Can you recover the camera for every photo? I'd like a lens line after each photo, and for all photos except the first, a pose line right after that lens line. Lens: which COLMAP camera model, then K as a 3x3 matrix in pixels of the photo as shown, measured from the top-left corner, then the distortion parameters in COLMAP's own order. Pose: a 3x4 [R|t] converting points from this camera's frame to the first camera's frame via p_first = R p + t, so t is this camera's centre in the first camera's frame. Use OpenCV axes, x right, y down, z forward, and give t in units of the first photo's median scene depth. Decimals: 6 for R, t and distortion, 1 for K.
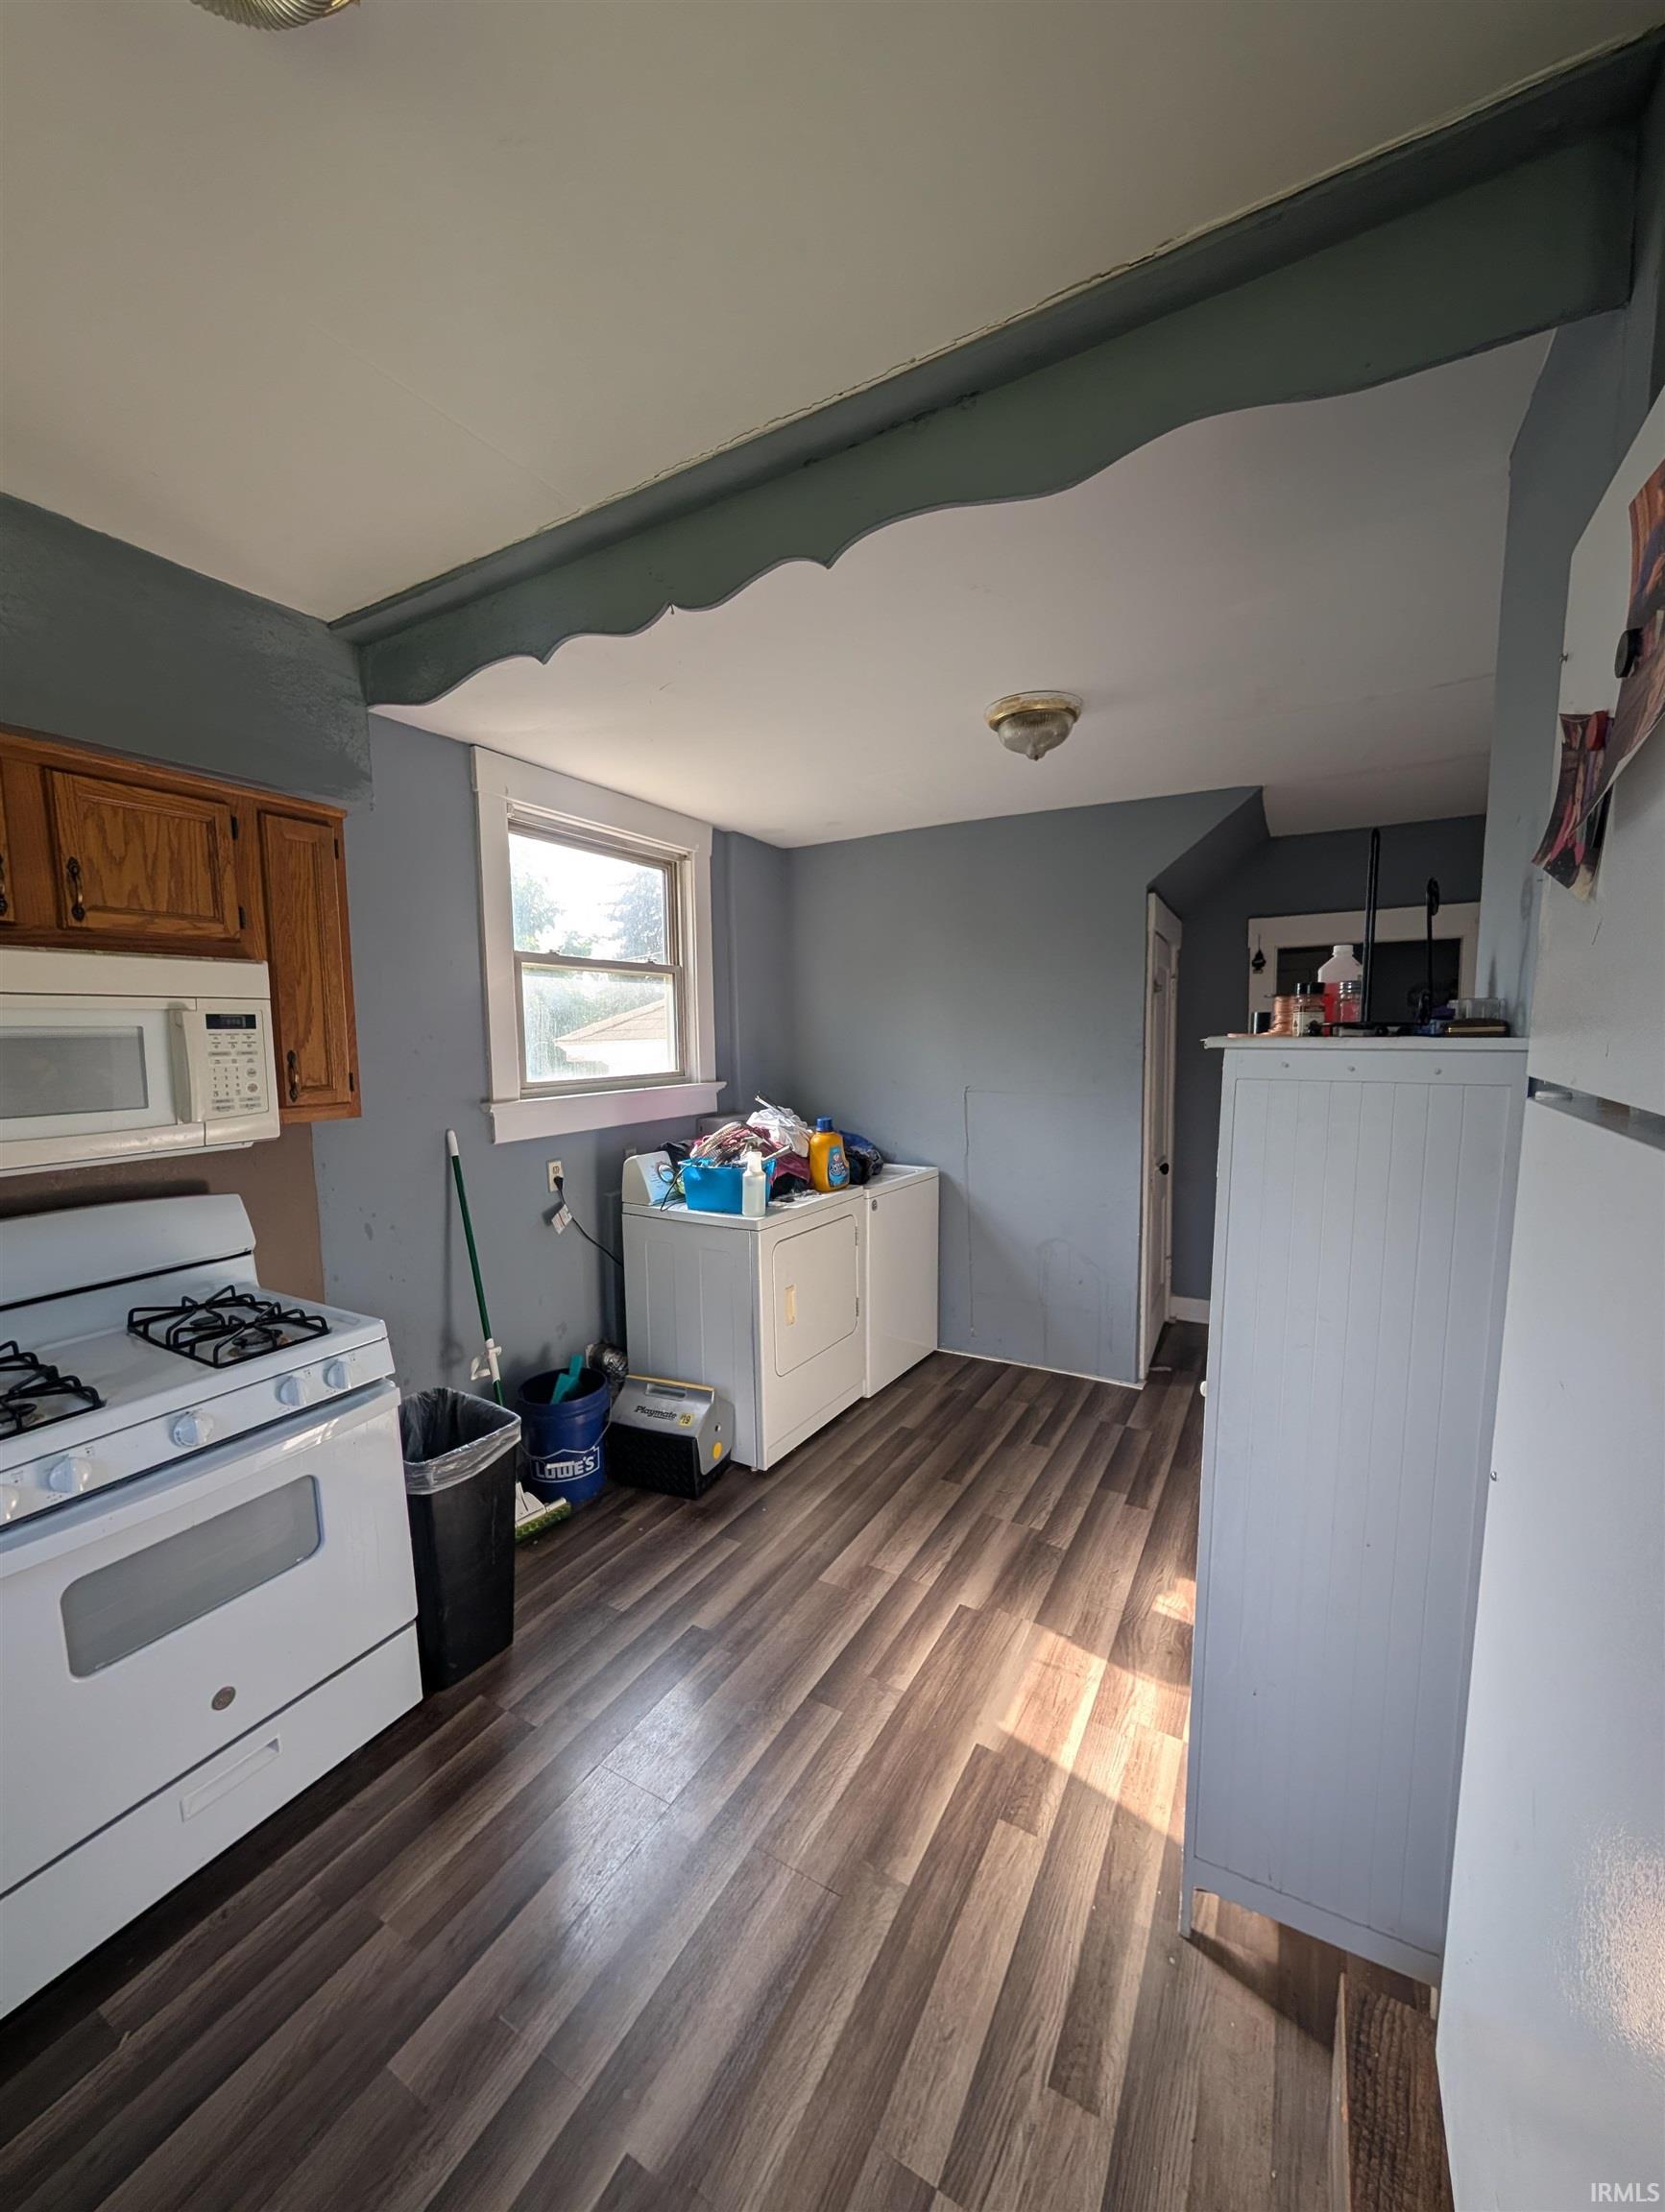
lens RADIAL K [[843.1, 0, 824.4], [0, 843.1, 1111.8], [0, 0, 1]] dist [0.001404, -0.000147]
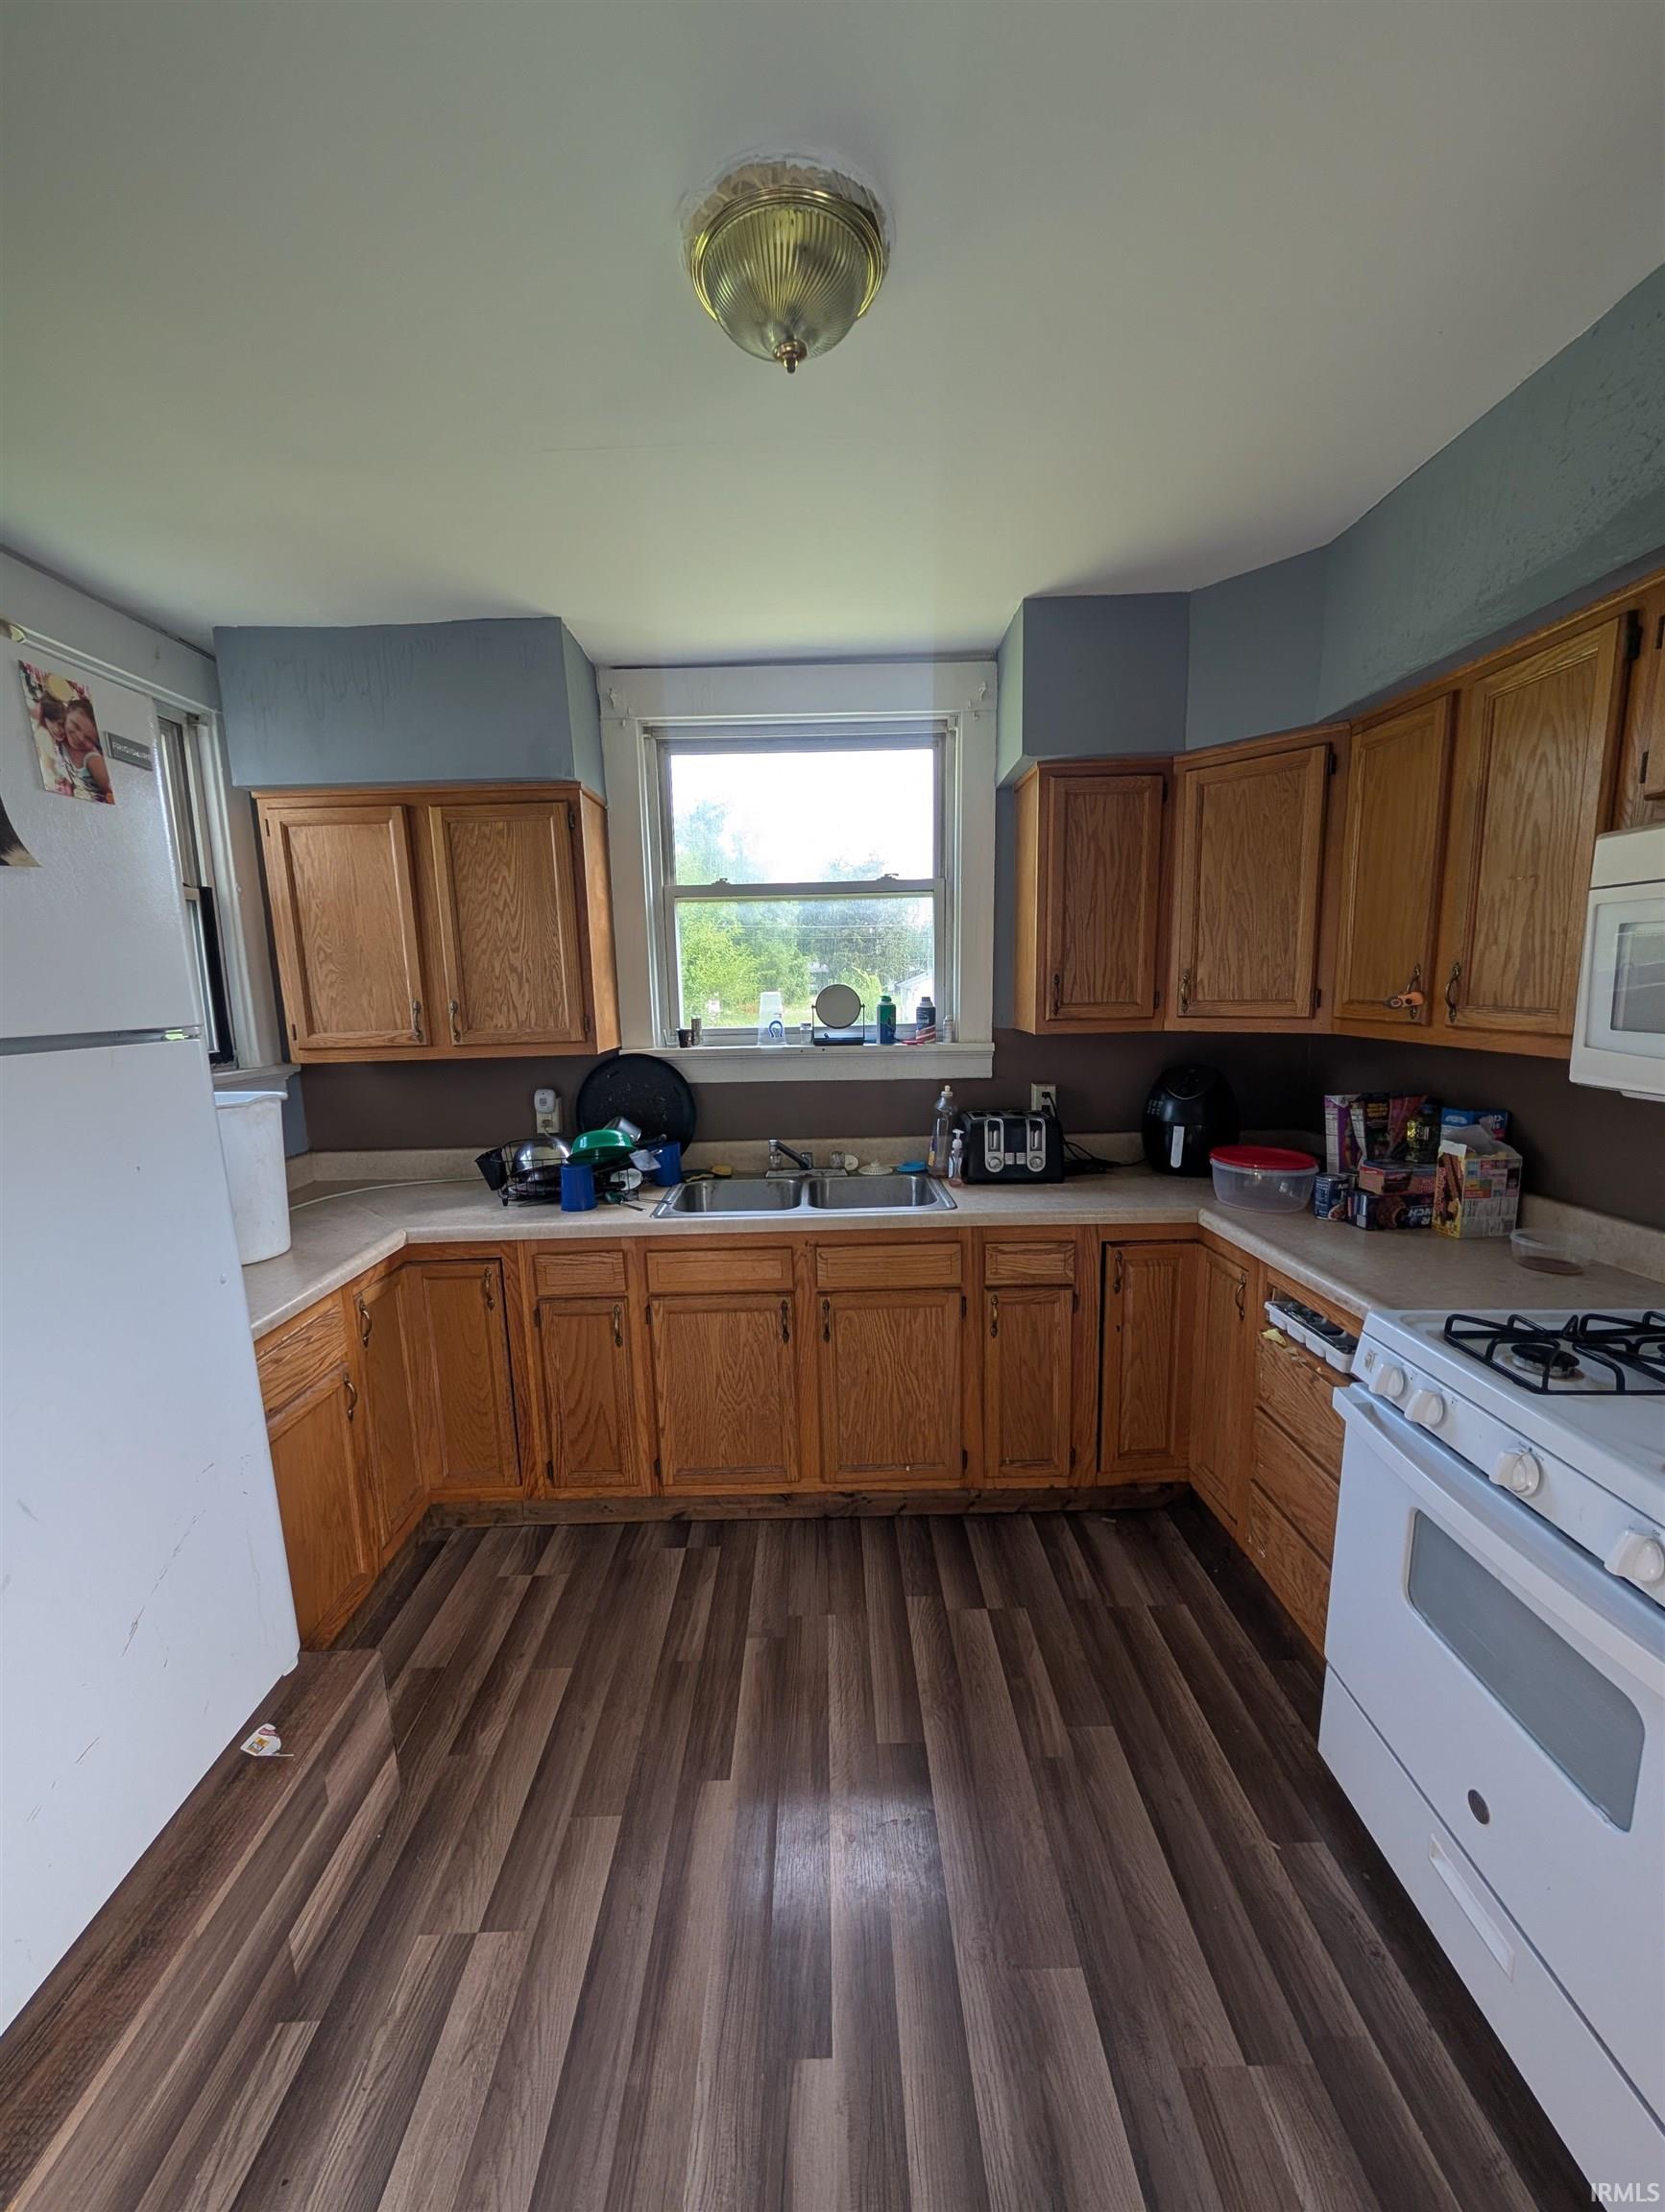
lens RADIAL K [[843.1, 0, 819.6], [0, 843.1, 1110.0], [0, 0, 1]] dist [0.001404, -0.000147]
pose [[-0.865777, 0.118395, -0.486223, 0.083007], [-0.005000, 0.969515, 0.244979, -0.082674], [0.500405, 0.214528, -0.838792, 0.923030]]
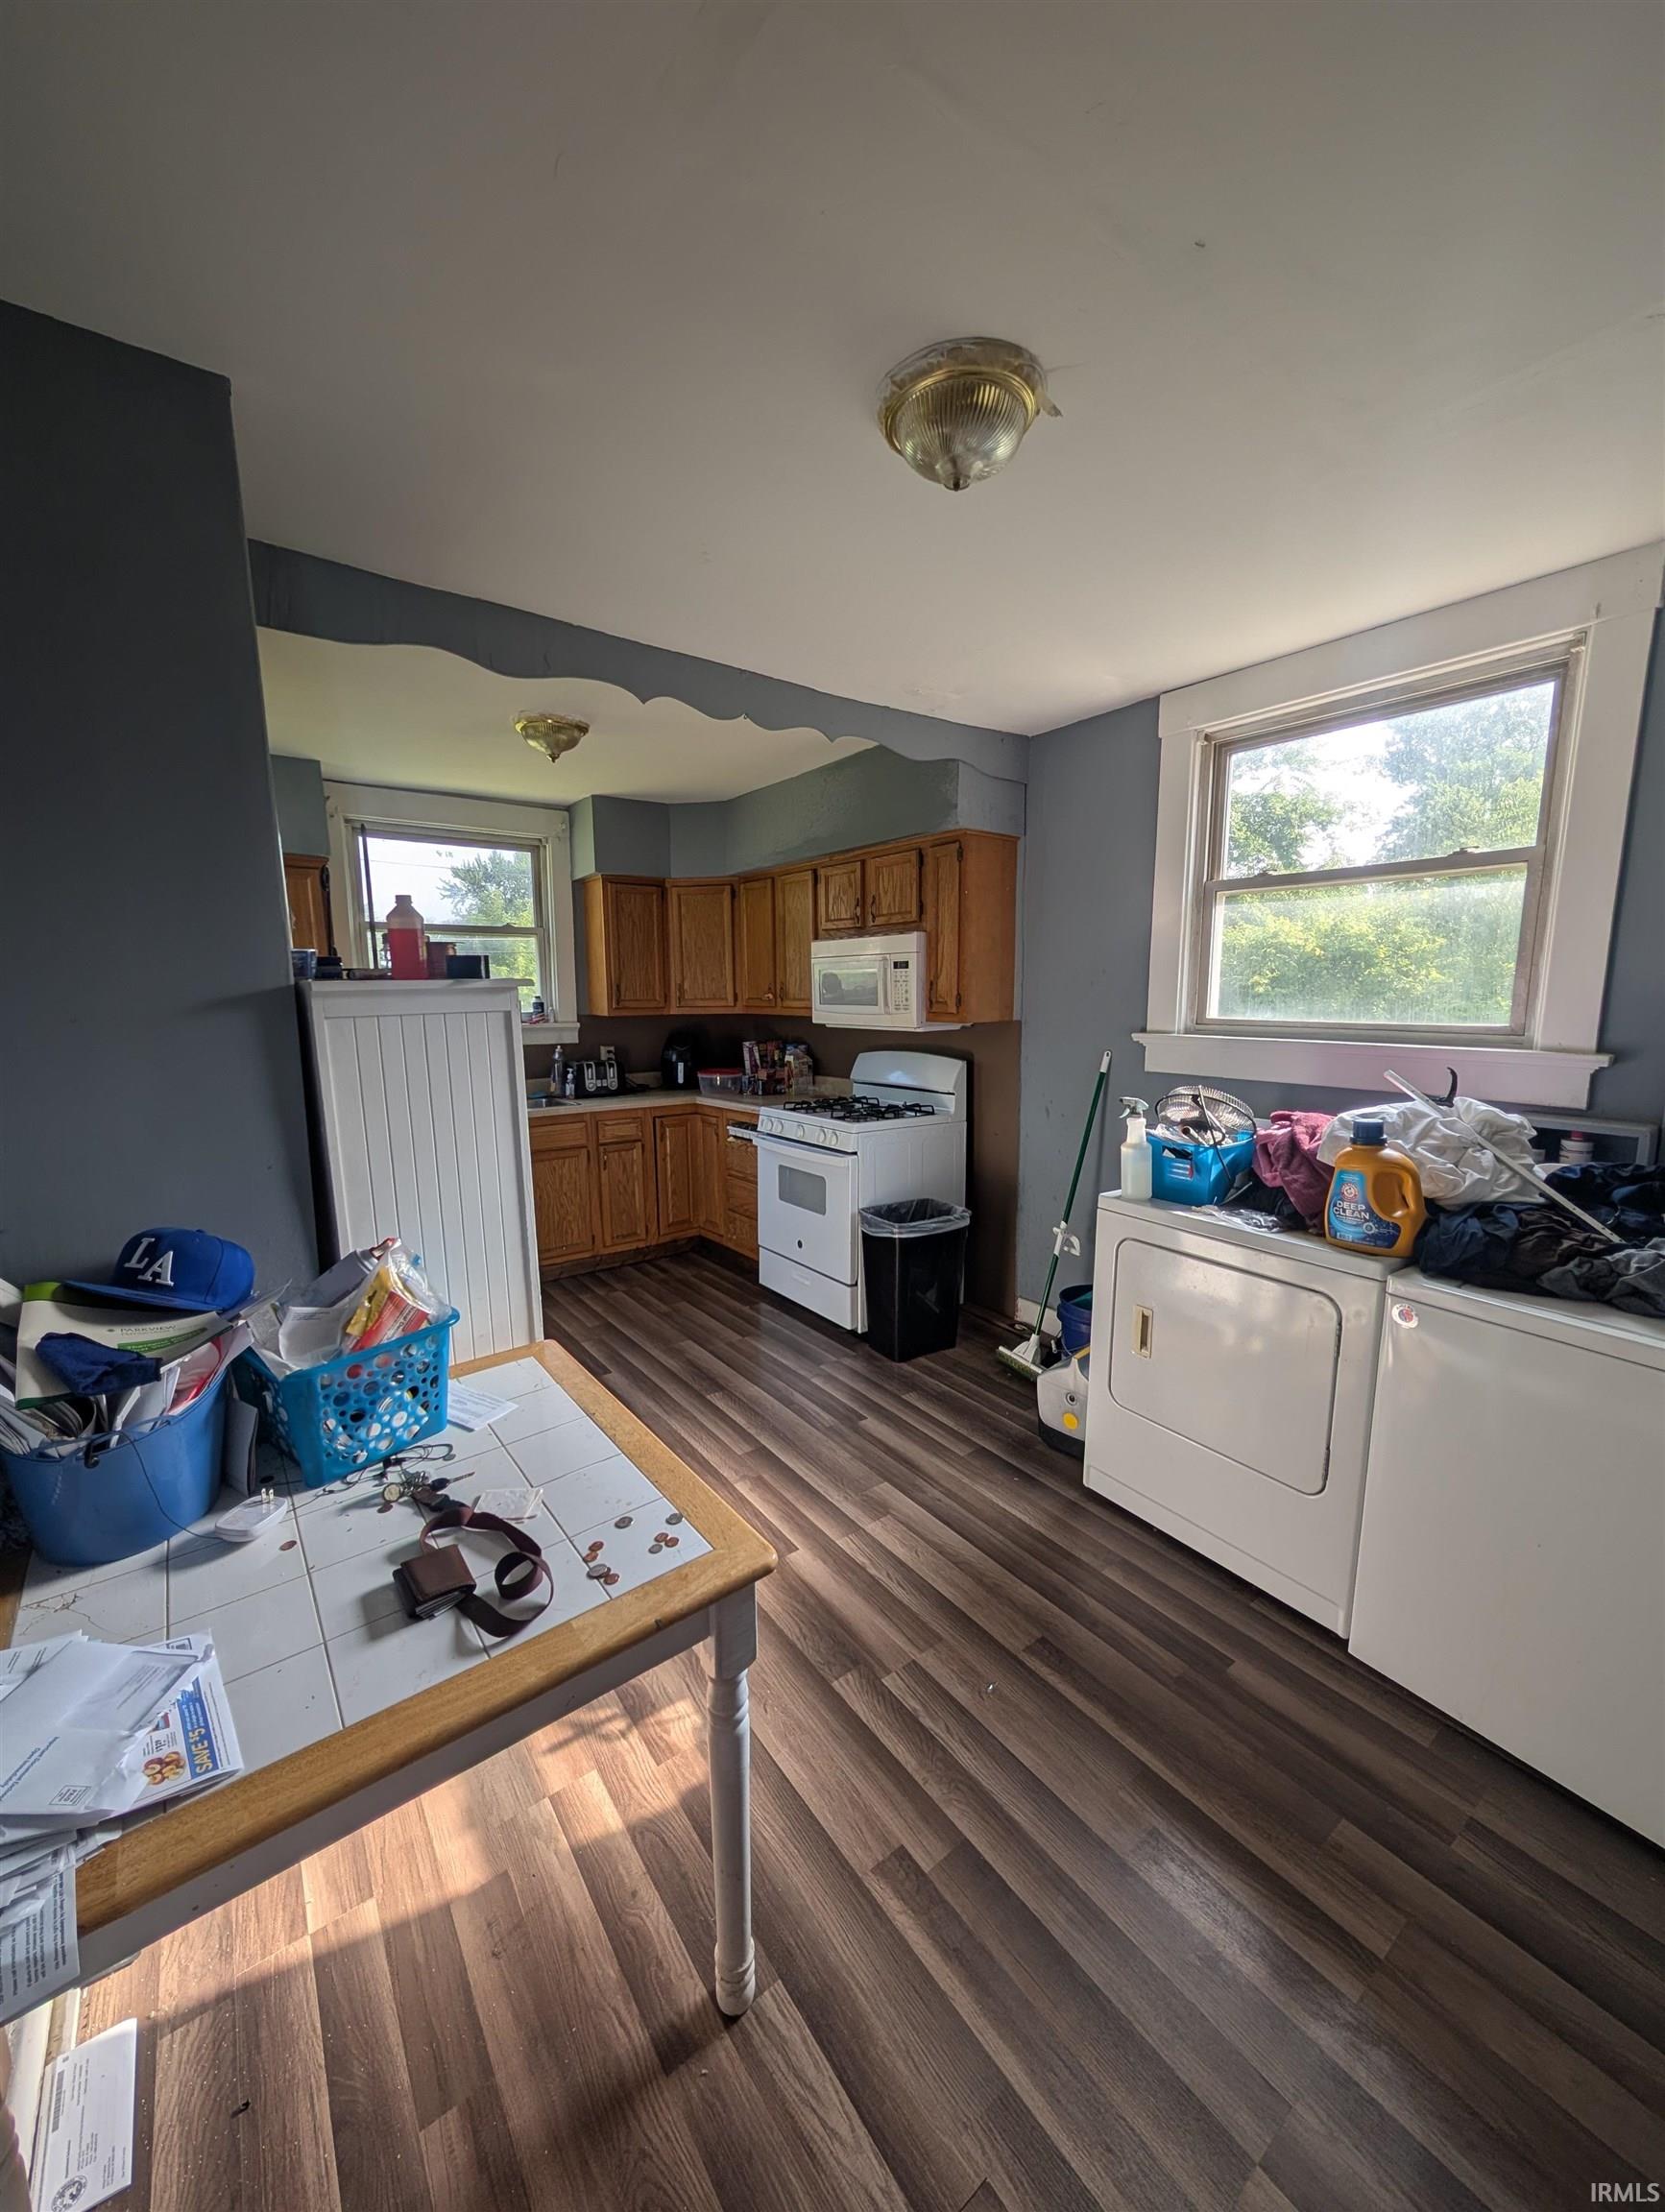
lens RADIAL K [[843.1, 0, 824.6], [0, 843.1, 1117.5], [0, 0, 1]] dist [0.001404, -0.000147]
pose [[-0.405847, 0.160672, -0.899707, 1.082475], [-0.072392, 0.975681, 0.206895, -0.139452], [0.911069, 0.149099, -0.384346, 1.497103]]
